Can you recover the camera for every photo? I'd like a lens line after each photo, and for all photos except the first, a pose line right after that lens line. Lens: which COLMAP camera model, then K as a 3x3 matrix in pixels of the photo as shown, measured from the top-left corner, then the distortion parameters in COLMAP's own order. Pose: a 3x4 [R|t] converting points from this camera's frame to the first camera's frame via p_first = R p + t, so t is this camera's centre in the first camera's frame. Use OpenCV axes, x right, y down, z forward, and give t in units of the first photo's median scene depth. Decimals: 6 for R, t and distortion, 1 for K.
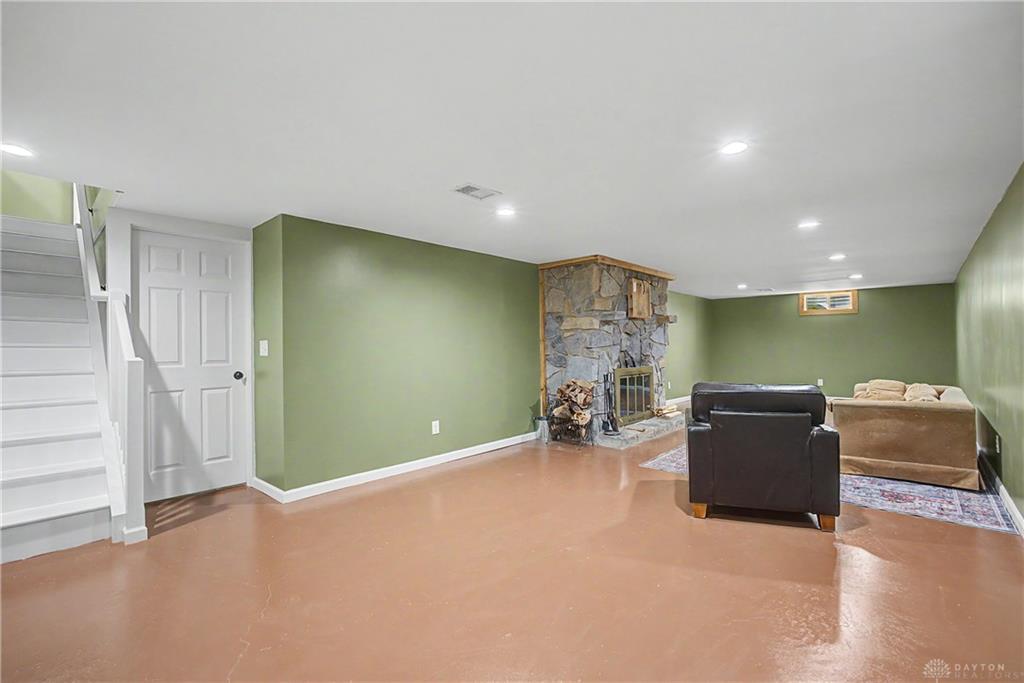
lens RADIAL K [[453.0, 0, 512.0], [0, 453.0, 341.5], [0, 0, 1]] dist [-0.010152, 0.001620]
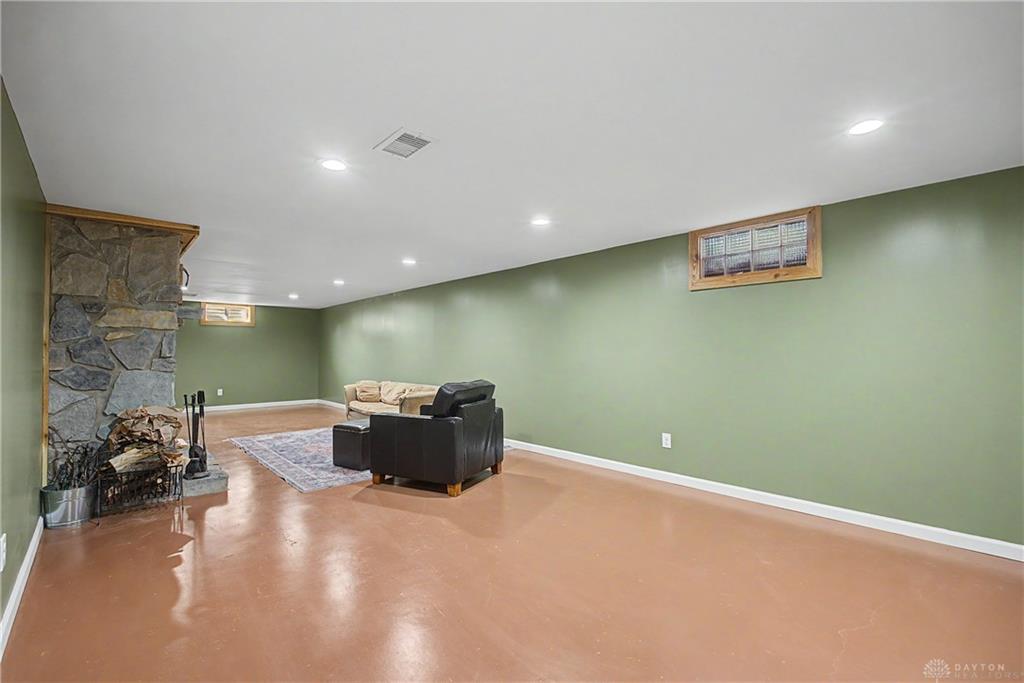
lens RADIAL K [[453.0, 0, 512.0], [0, 453.0, 341.5], [0, 0, 1]] dist [-0.010152, 0.001620]
pose [[0.110272, 0.036437, 0.993233, -0.524770], [-0.010027, 0.999318, -0.035547, 0.010311], [-0.993851, -0.006039, 0.110562, 0.505404]]
